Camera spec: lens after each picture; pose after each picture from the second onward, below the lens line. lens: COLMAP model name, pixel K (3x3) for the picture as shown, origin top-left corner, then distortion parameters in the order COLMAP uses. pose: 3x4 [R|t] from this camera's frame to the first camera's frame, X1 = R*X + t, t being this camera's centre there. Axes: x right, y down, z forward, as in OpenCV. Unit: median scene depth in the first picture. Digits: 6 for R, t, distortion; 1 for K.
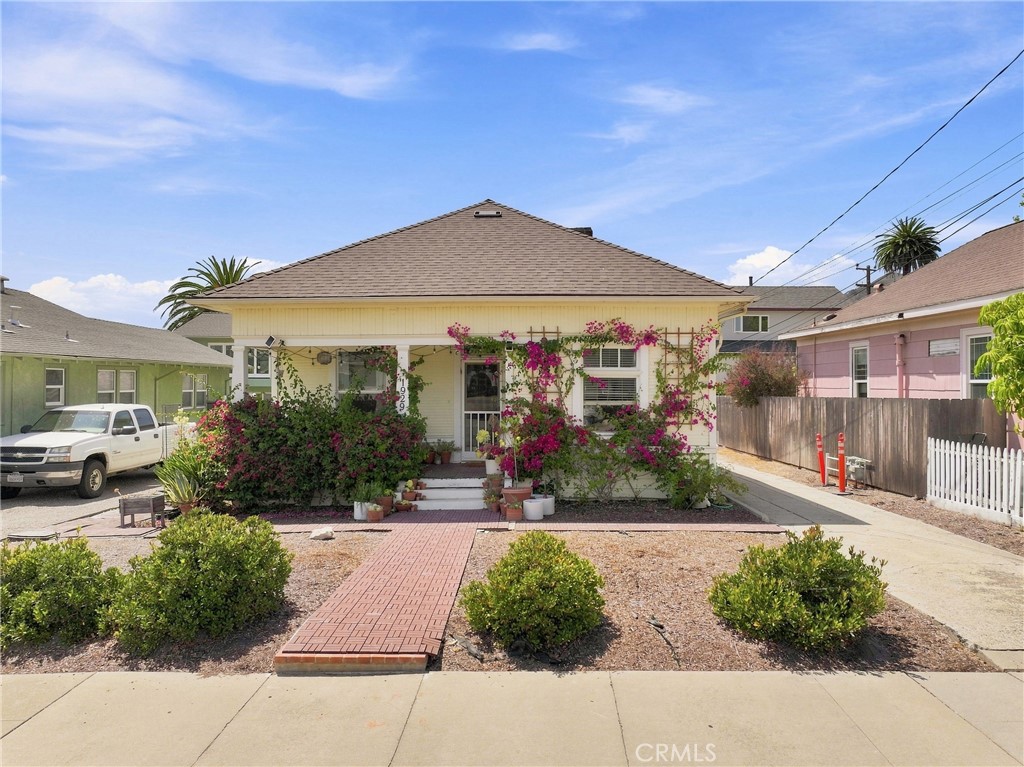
lens RADIAL K [[716.8, 0, 517.9], [0, 716.8, 382.6], [0, 0, 1]] dist [-0.004346, 0.022882]
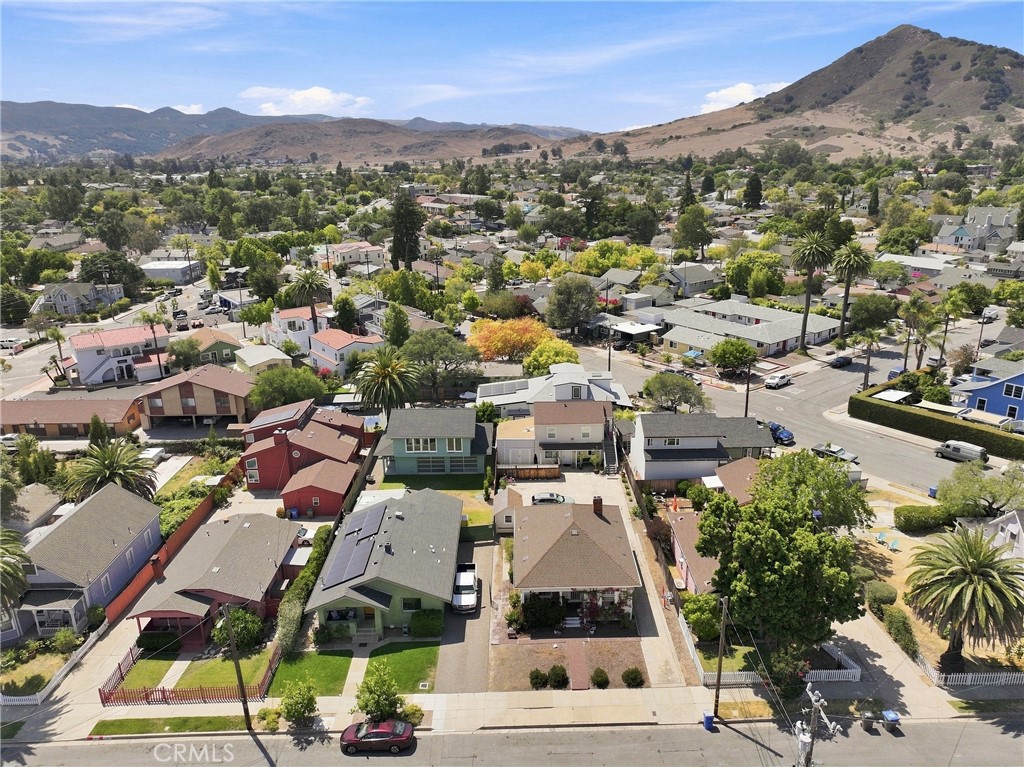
lens RADIAL K [[716.8, 0, 517.9], [0, 716.8, 382.6], [0, 0, 1]] dist [-0.004346, 0.022882]
pose [[0.999811, -0.012373, 0.014992, -0.476284], [0.006939, 0.947617, 0.319333, -2.671544], [-0.018158, -0.319169, 0.947524, -2.741007]]
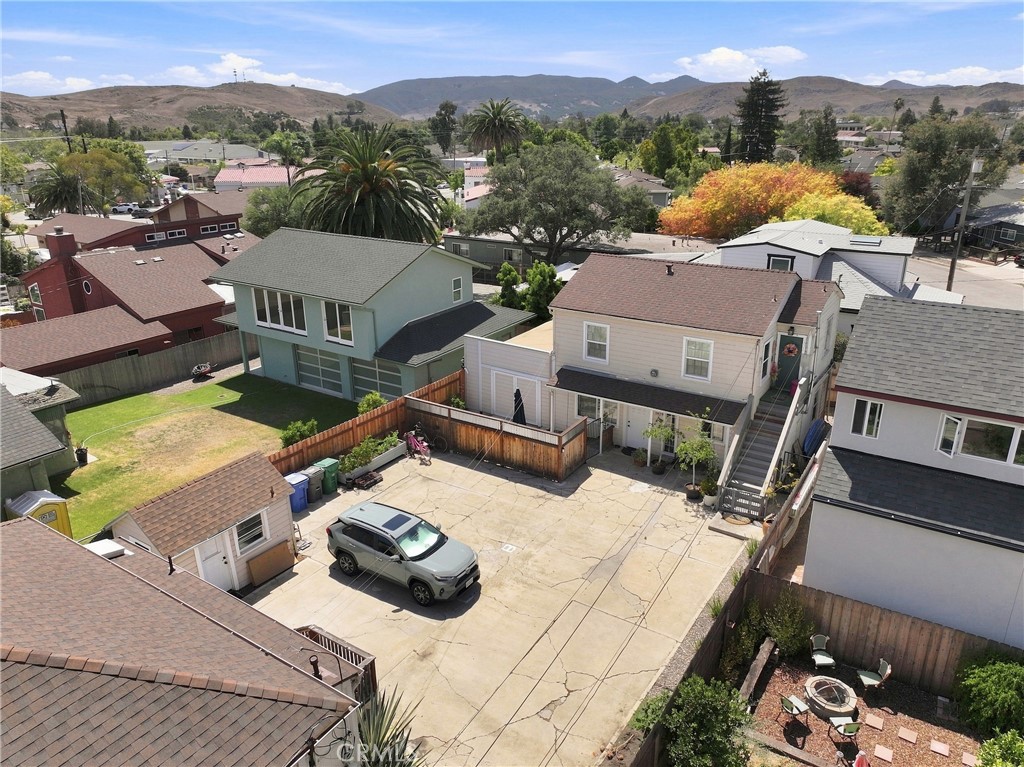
lens RADIAL K [[716.8, 0, 517.9], [0, 716.8, 382.6], [0, 0, 1]] dist [-0.004346, 0.022882]
pose [[0.844675, 0.181126, -0.503703, 0.840715], [0.007340, 0.937003, 0.349244, -0.745440], [0.535229, -0.298695, 0.790134, 1.530294]]
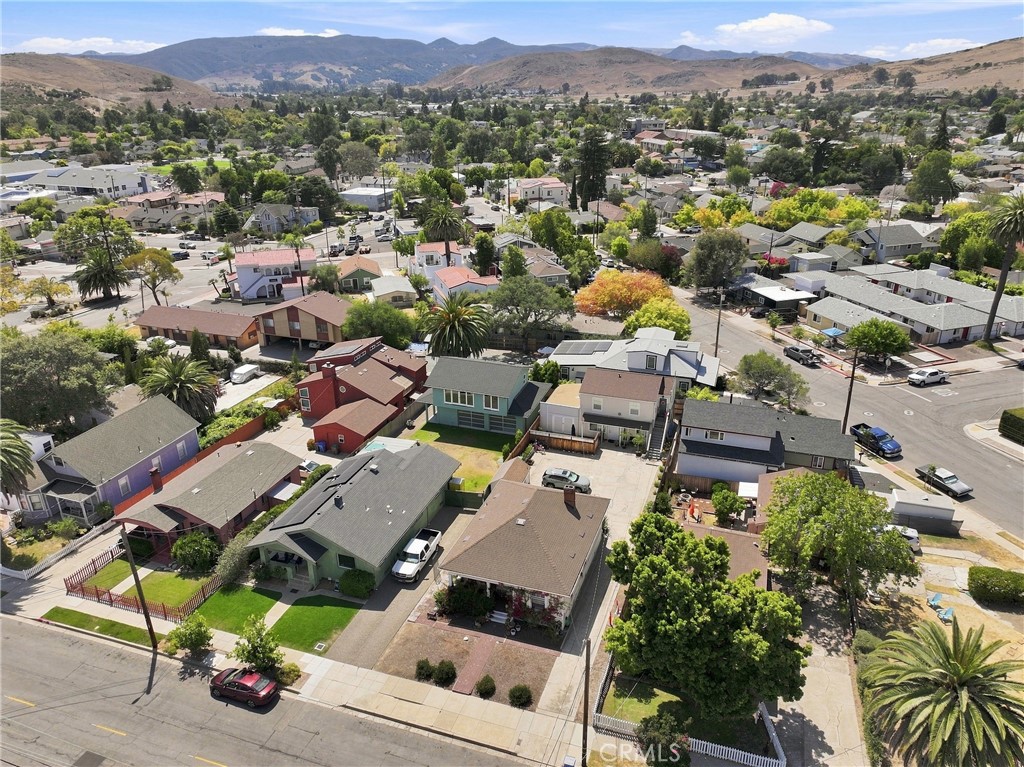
lens RADIAL K [[716.8, 0, 517.9], [0, 716.8, 382.6], [0, 0, 1]] dist [-0.004346, 0.022882]
pose [[0.949135, 0.120070, -0.291077, 1.033963], [0.005526, 0.917944, 0.396671, -2.679807], [0.314821, -0.378103, 0.870590, -2.019676]]
